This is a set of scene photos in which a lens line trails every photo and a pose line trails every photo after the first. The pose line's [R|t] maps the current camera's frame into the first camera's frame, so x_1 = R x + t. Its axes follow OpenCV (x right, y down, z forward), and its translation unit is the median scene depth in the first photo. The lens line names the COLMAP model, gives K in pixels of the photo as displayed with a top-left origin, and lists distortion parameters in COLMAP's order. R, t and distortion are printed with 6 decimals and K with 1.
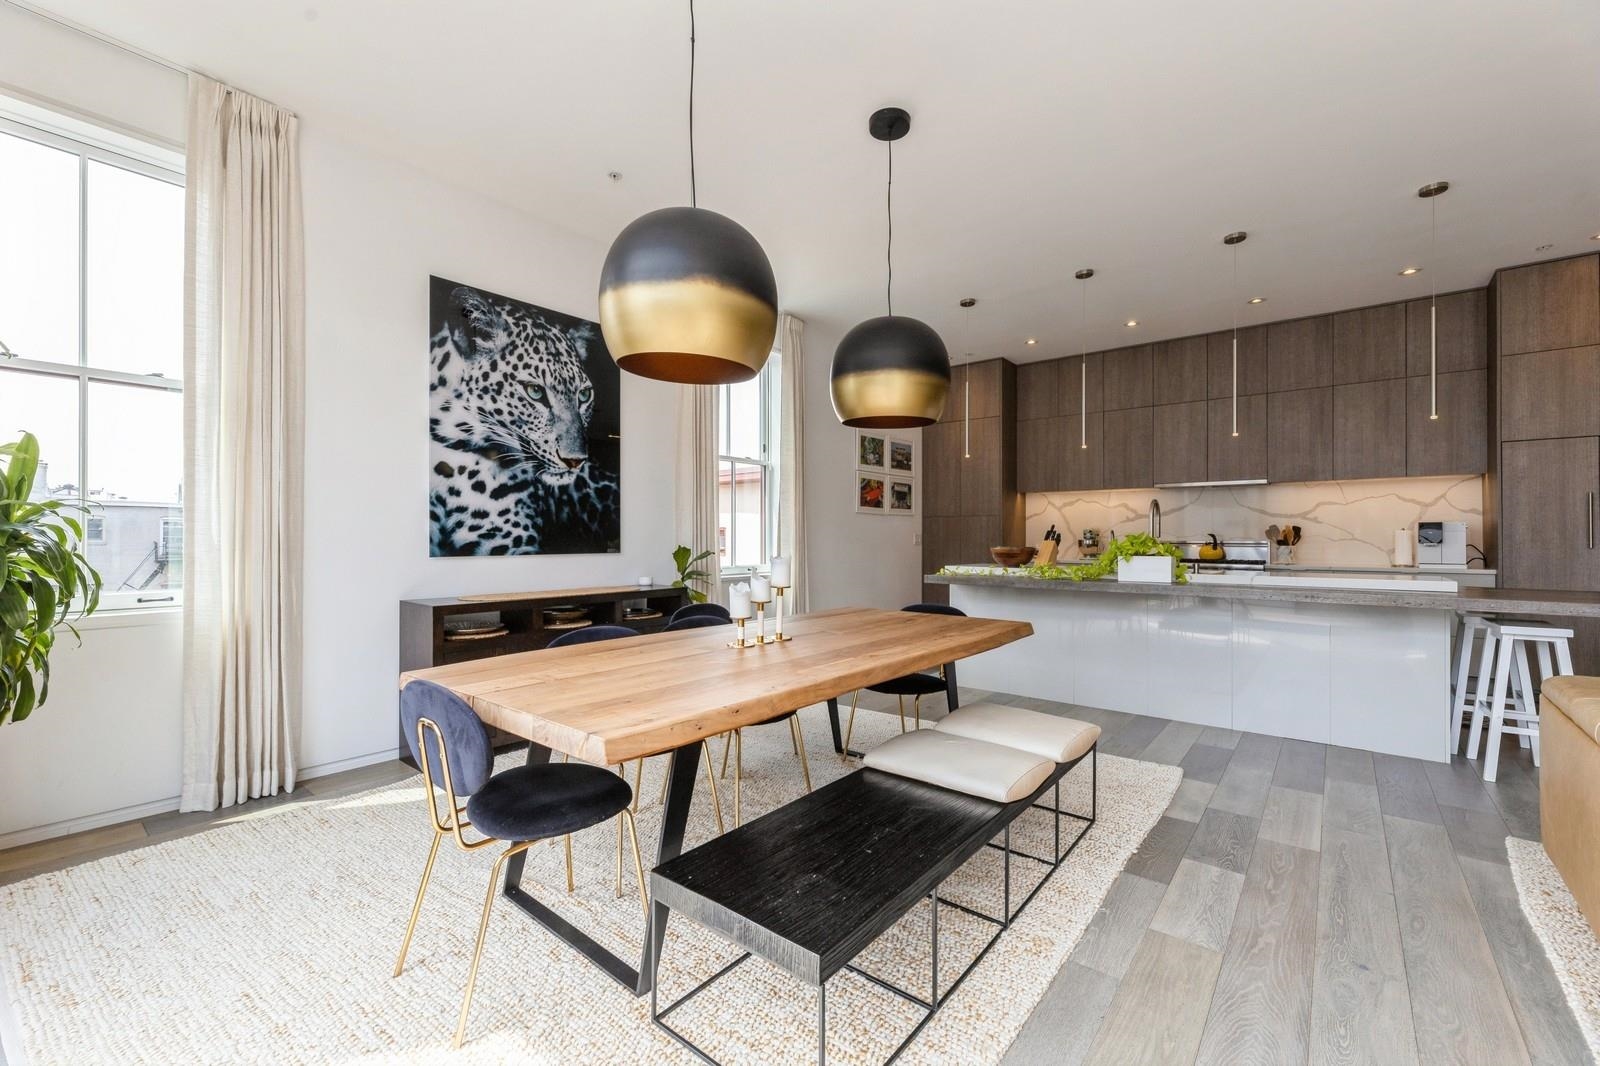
lens RADIAL K [[669.3, 0, 789.5], [0, 669.3, 529.8], [0, 0, 1]] dist [-0.001043, -0.000244]
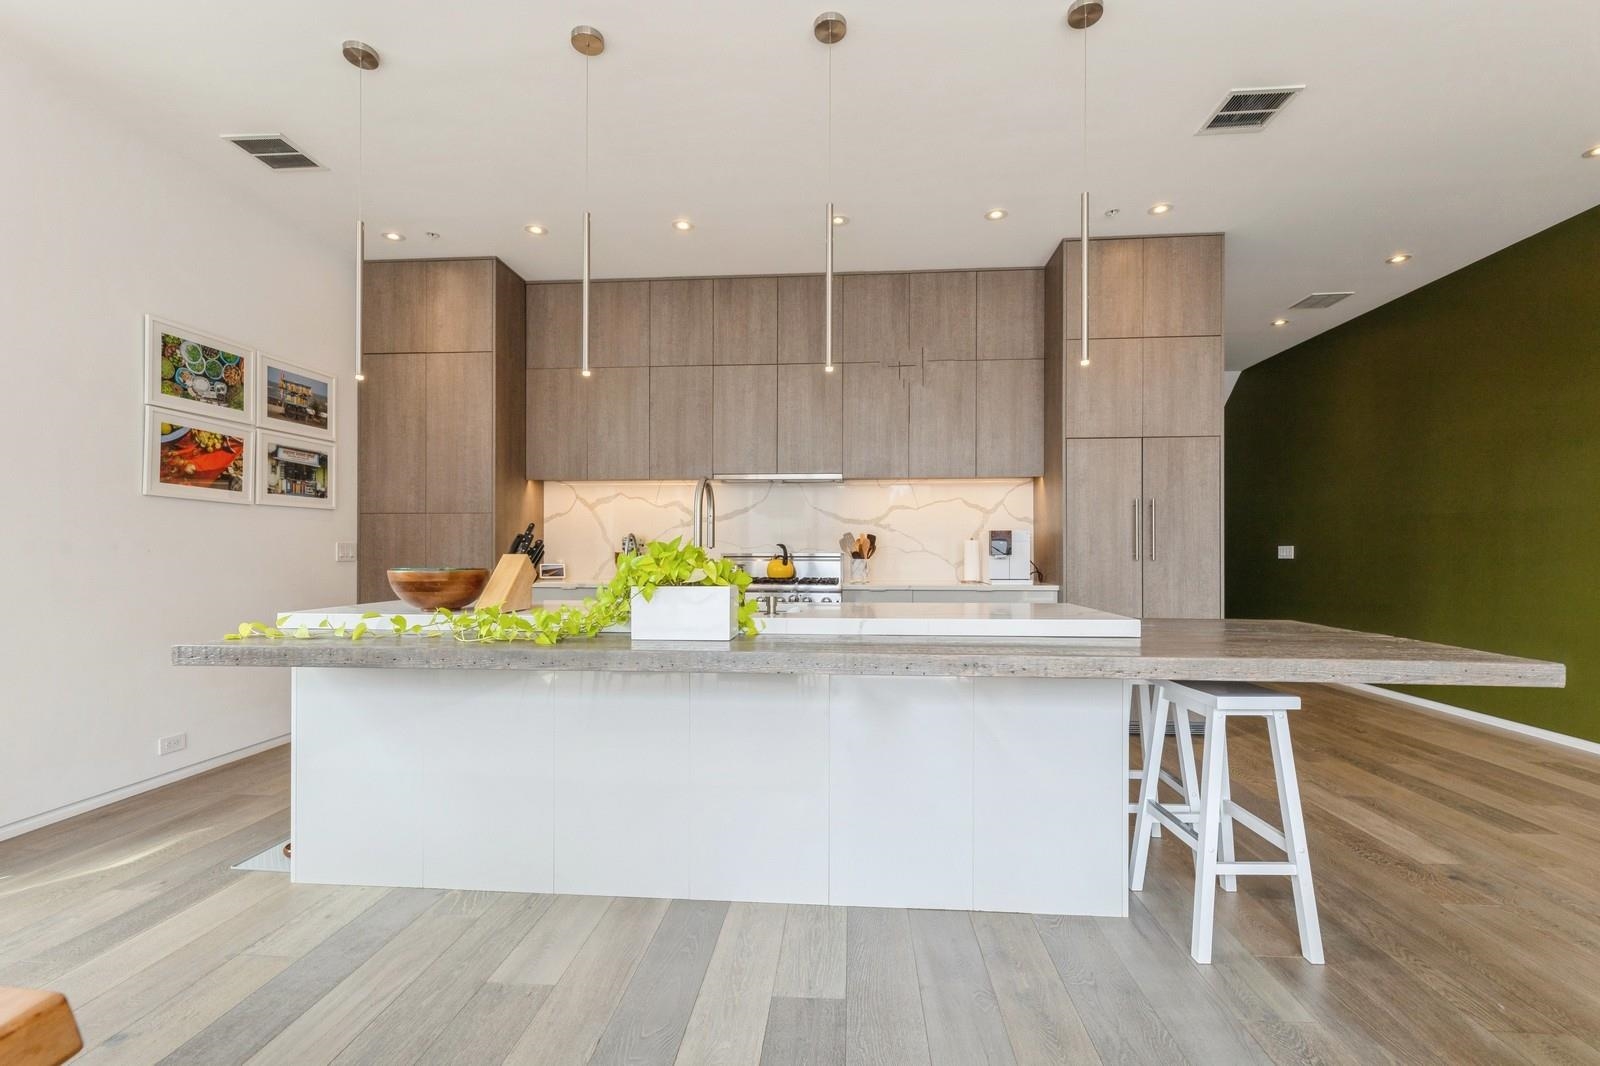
lens RADIAL K [[669.3, 0, 805.6], [0, 669.3, 550.2], [0, 0, 1]] dist [-0.001043, -0.000244]
pose [[0.813029, -0.000885, 0.582223, 0.257886], [-0.006409, 0.999925, 0.010470, 0.006153], [-0.582188, -0.012244, 0.812962, 0.444469]]
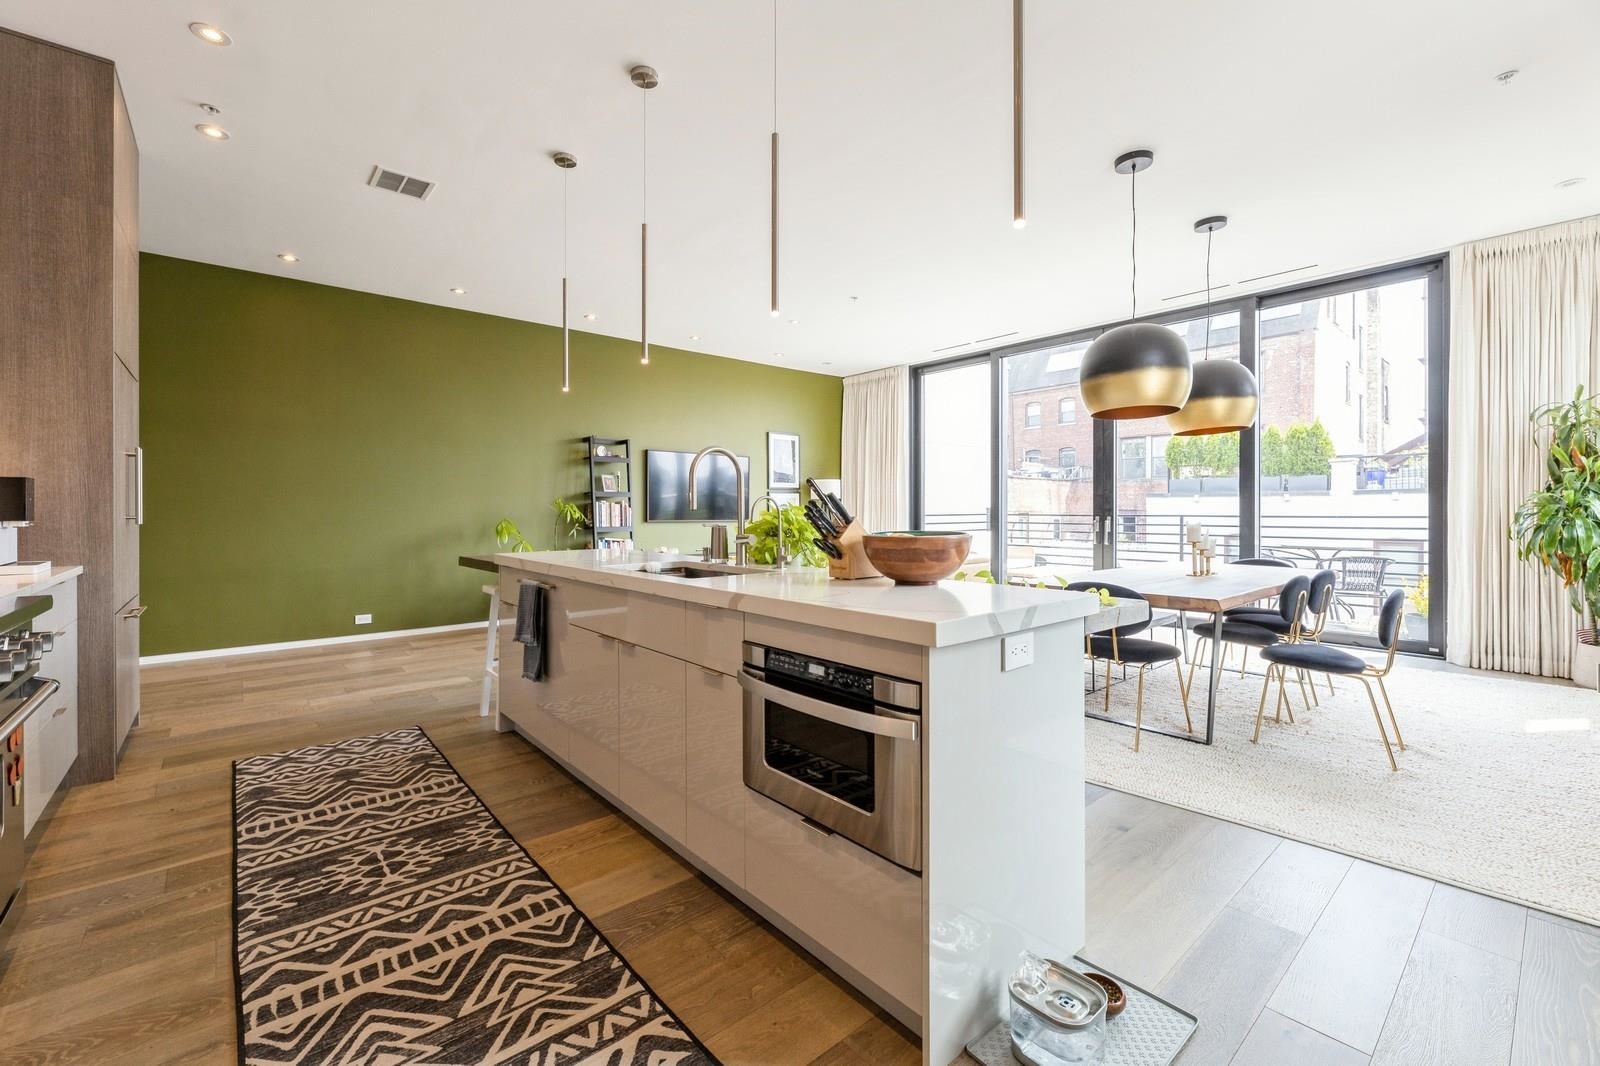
lens RADIAL K [[669.3, 0, 786.1], [0, 669.3, 509.8], [0, 0, 1]] dist [-0.001043, -0.000244]
pose [[-0.982776, -0.000102, 0.184801, 0.324988], [-0.002647, 0.999905, -0.013524, 0.017492], [-0.184782, -0.013780, -0.982683, 1.346191]]
